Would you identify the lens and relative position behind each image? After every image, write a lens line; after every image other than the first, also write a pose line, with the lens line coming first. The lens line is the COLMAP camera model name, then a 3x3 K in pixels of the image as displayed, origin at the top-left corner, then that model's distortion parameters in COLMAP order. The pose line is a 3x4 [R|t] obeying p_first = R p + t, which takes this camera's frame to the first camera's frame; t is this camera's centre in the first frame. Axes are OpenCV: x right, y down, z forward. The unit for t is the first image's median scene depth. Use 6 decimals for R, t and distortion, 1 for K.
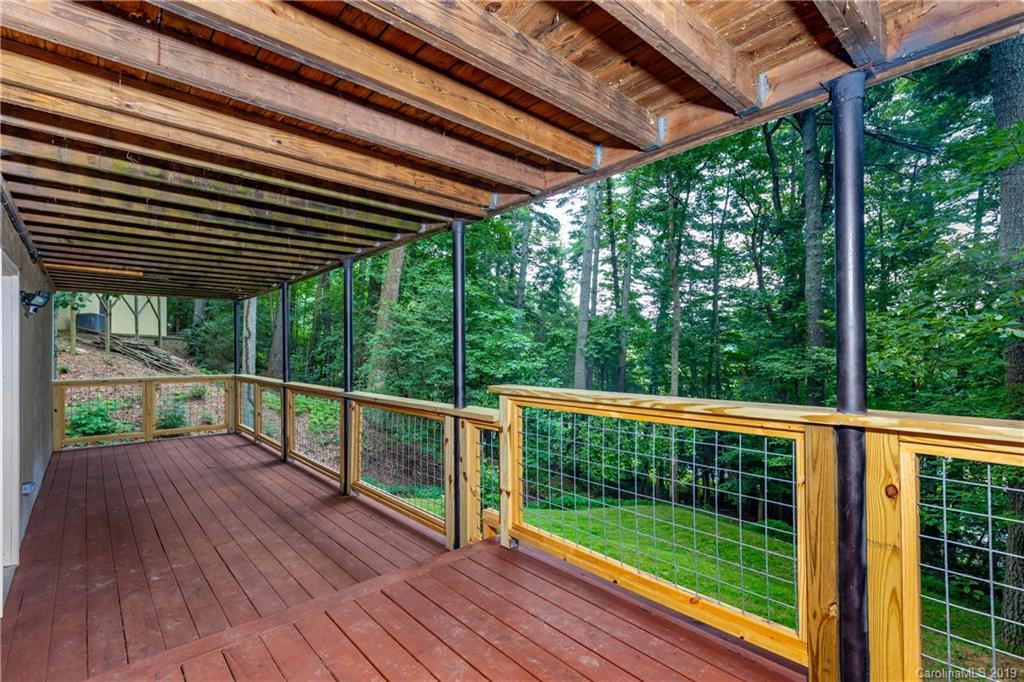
lens RADIAL K [[479.6, 0, 517.0], [0, 479.6, 343.4], [0, 0, 1]] dist [0.002428, 0.000290]
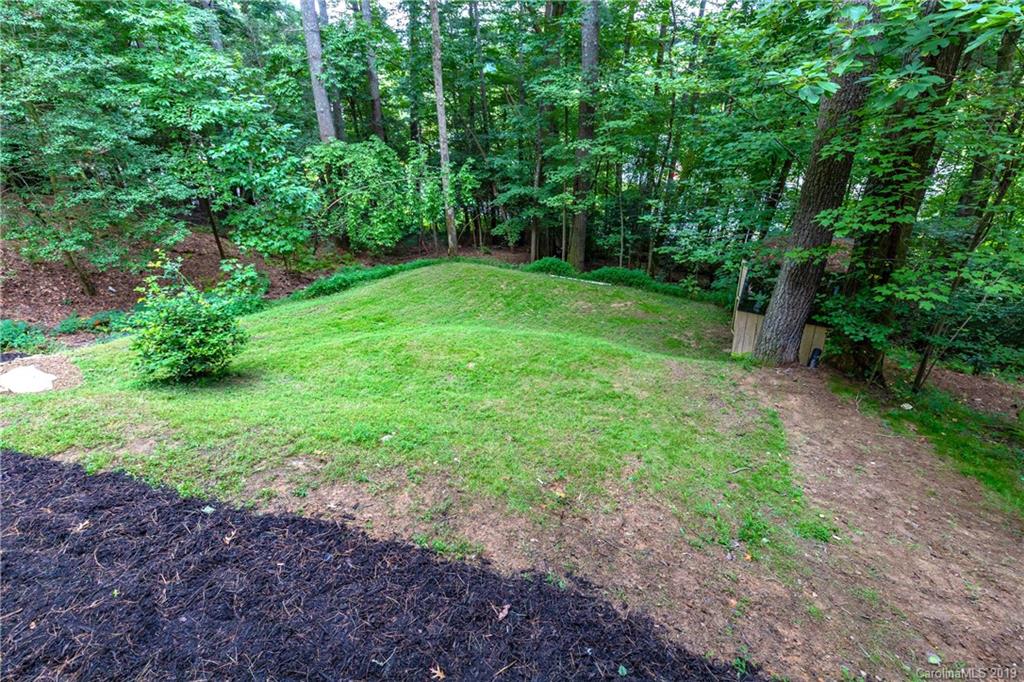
lens RADIAL K [[479.6, 0, 517.0], [0, 479.6, 343.4], [0, 0, 1]] dist [0.002428, 0.000290]
pose [[0.888523, -0.251530, 0.383745, 0.016616], [0.025580, 0.862204, 0.505915, 0.000337], [-0.458119, -0.439700, 0.772522, 0.088593]]
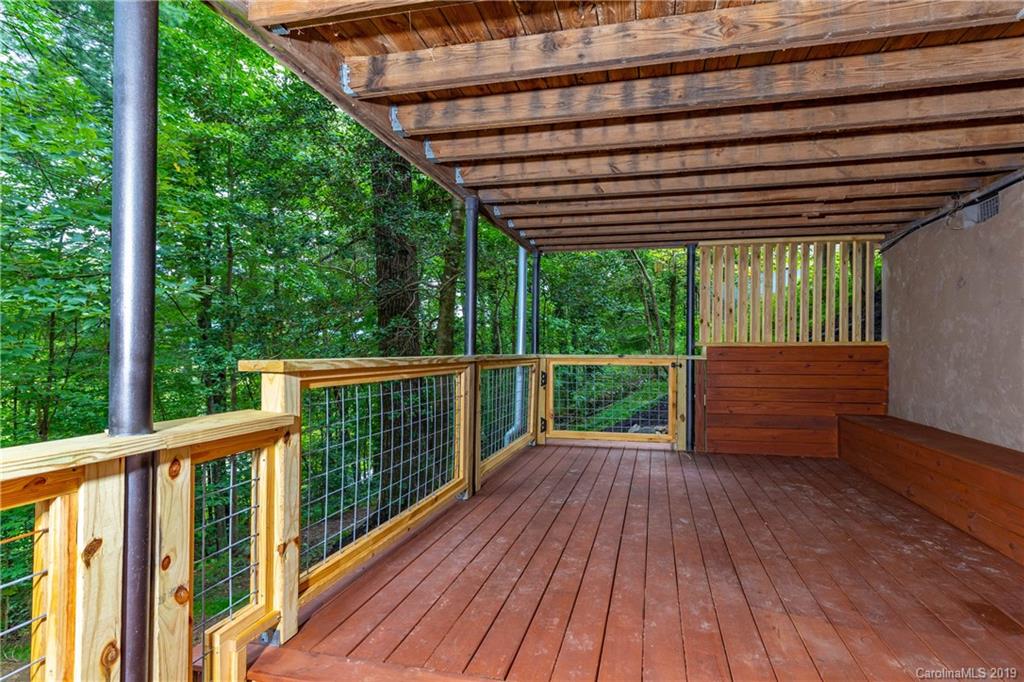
lens RADIAL K [[479.6, 0, 517.0], [0, 479.6, 343.4], [0, 0, 1]] dist [0.002428, 0.000290]
pose [[-0.530342, 0.011325, 0.847708, -0.274007], [-0.009856, 0.999761, -0.019522, 0.026945], [-0.847727, -0.018708, -0.530103, 0.435041]]
